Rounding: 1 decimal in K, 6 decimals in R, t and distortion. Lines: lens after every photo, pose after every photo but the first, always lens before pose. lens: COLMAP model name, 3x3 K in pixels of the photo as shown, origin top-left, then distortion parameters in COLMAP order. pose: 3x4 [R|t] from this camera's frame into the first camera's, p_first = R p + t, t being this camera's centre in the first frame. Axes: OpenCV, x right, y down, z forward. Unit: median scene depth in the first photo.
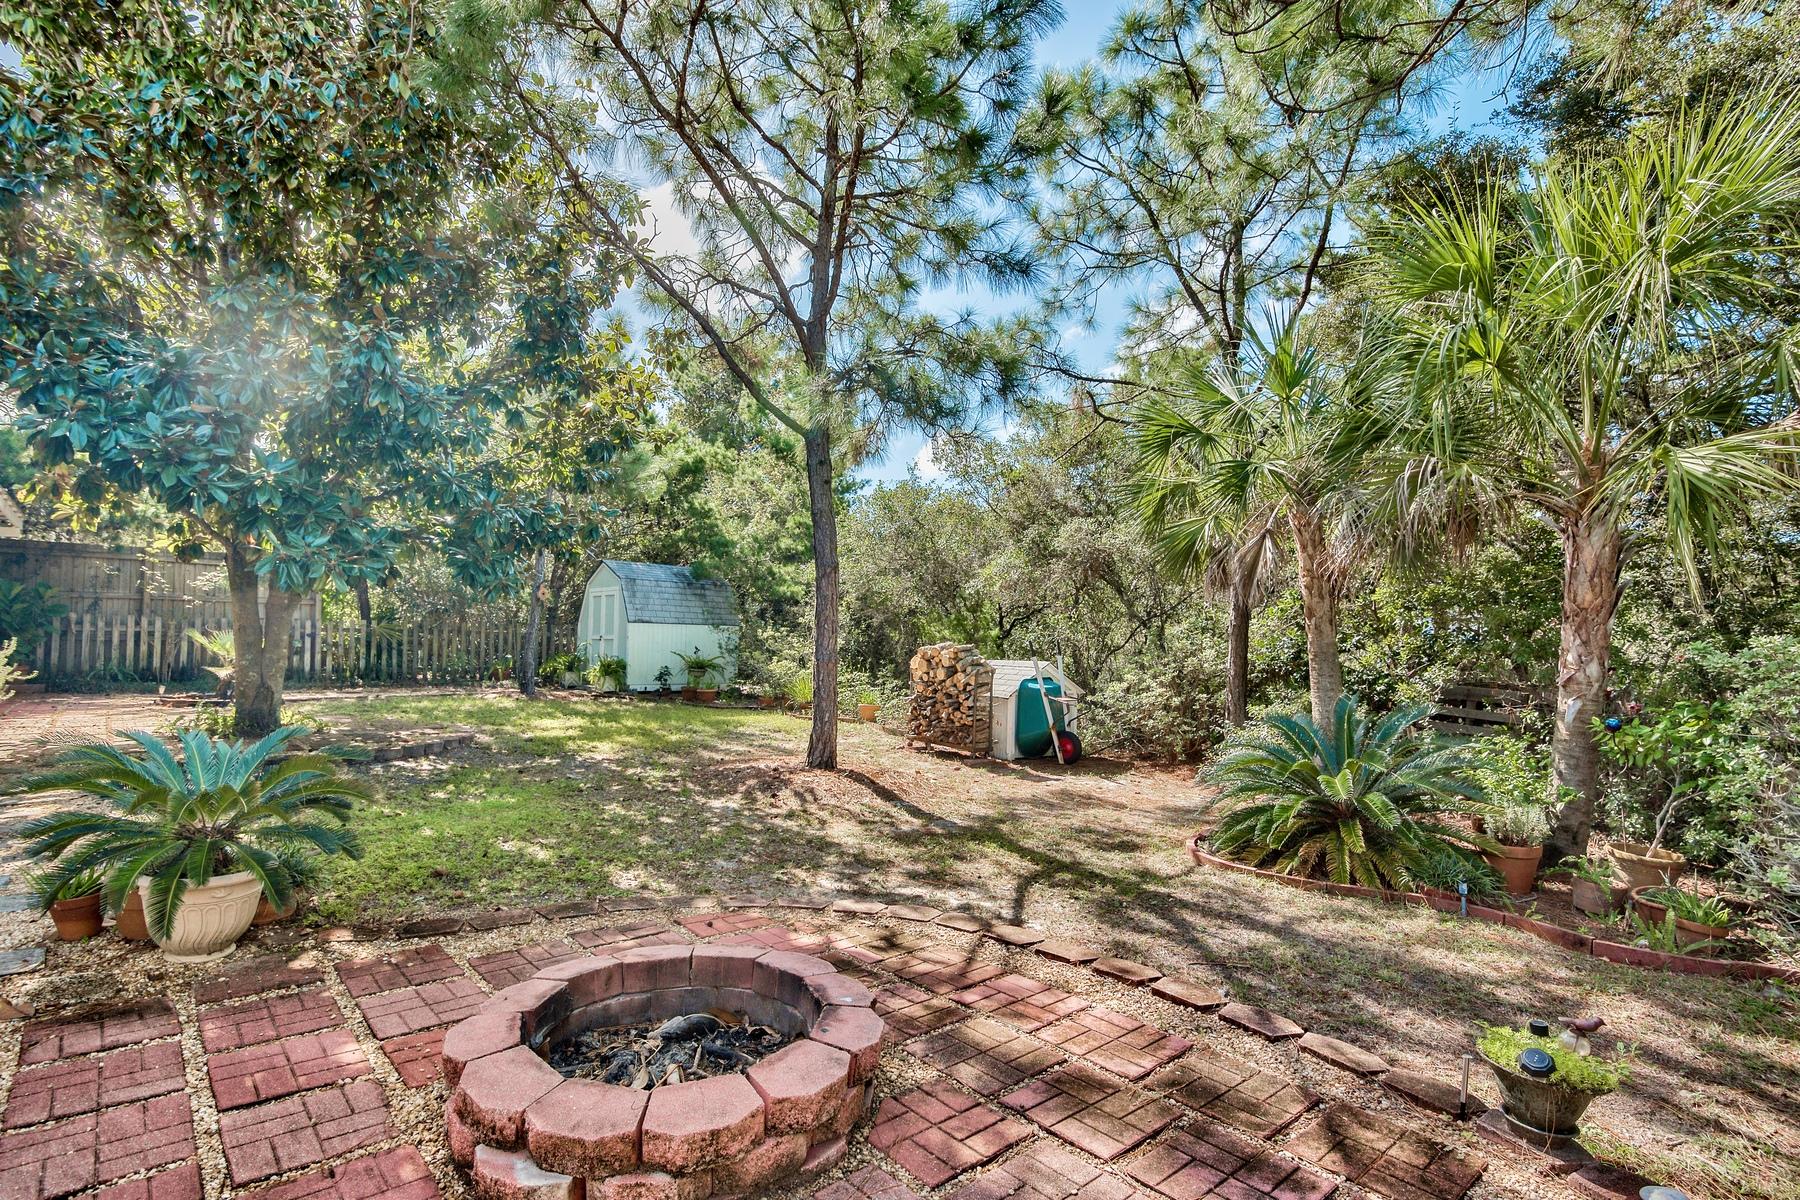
lens RADIAL K [[889.0, 0, 900.6], [0, 889.0, 615.2], [0, 0, 1]] dist [-0.002913, 0.000341]
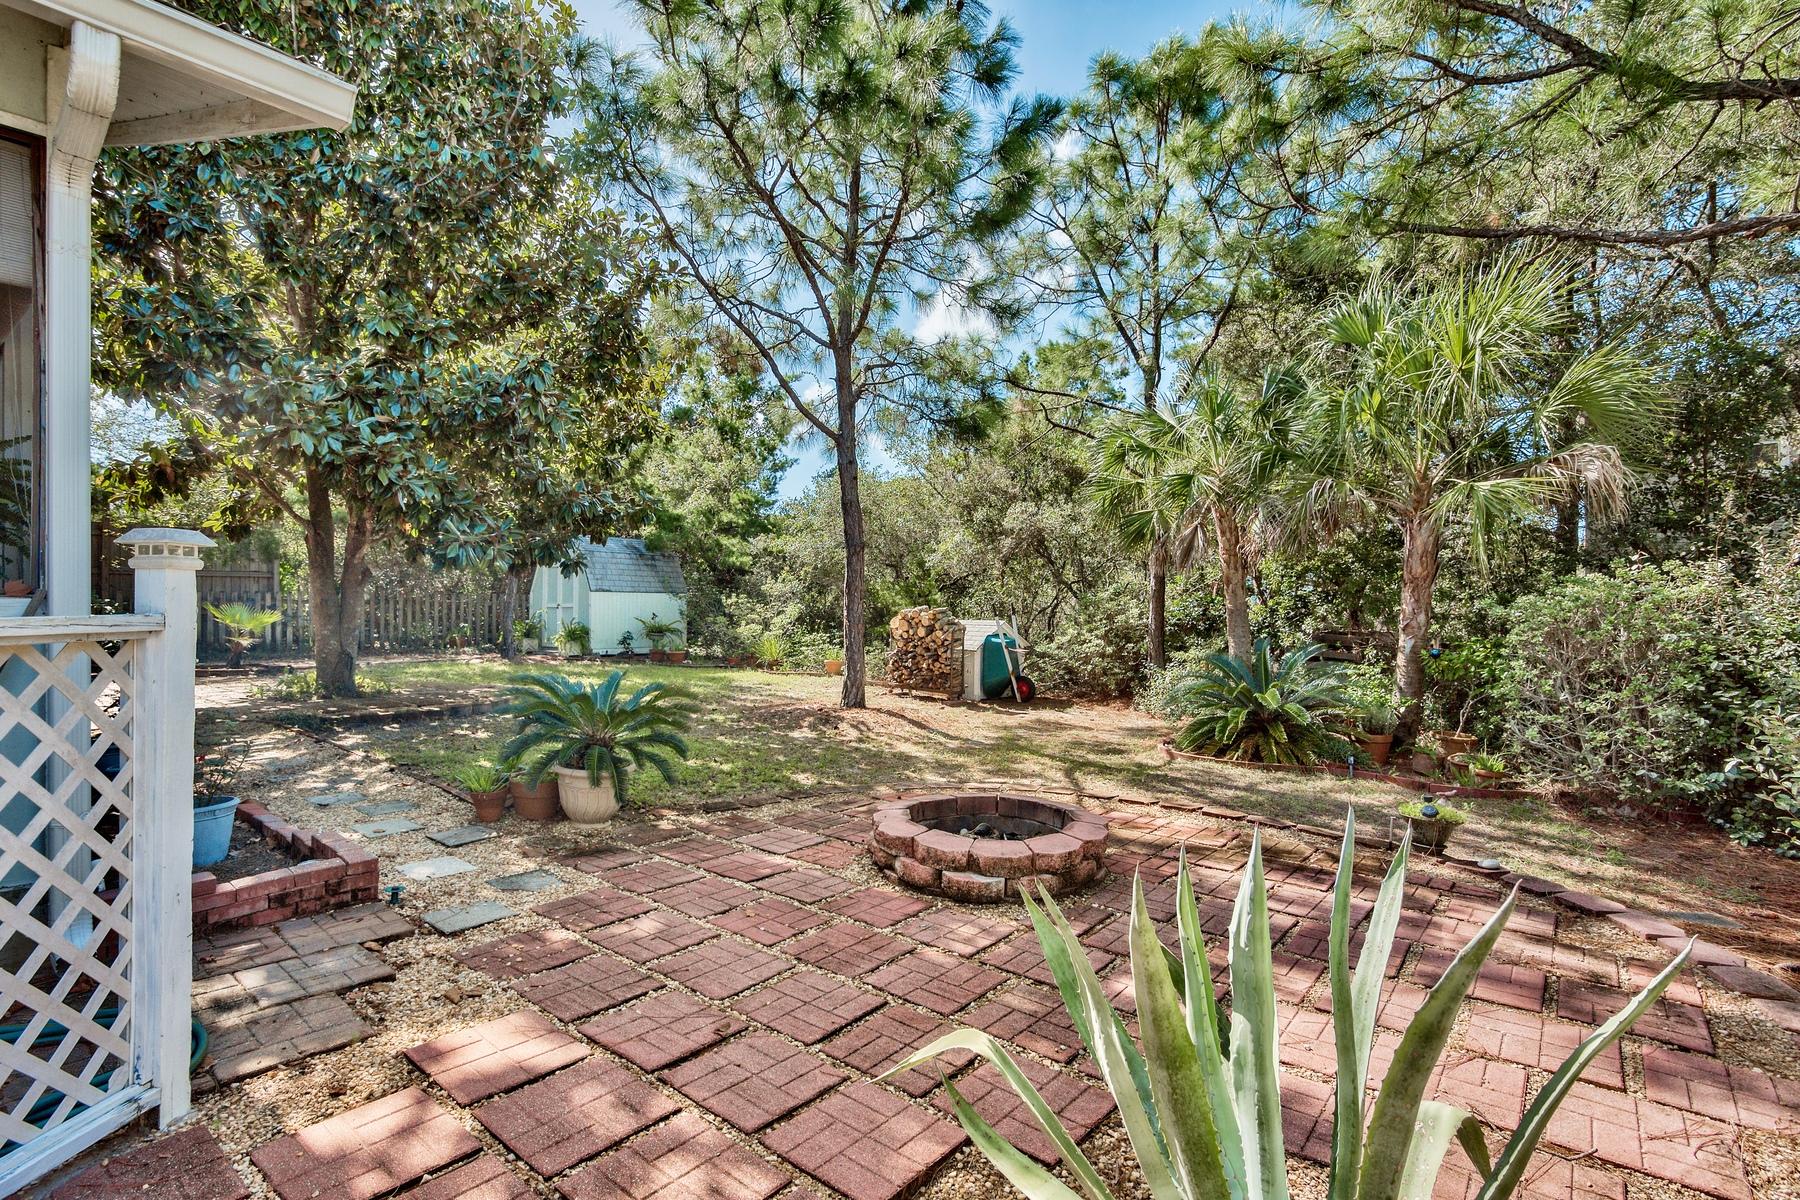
lens RADIAL K [[861.2, 0, 900.0], [0, 861.2, 600.0], [0, 0, 1]] dist [0.000181, -0.000124]
pose [[0.987579, -0.011600, 0.156697, -0.187205], [0.007888, 0.999674, 0.024294, -0.007157], [-0.156928, -0.022756, 0.987348, -0.176612]]
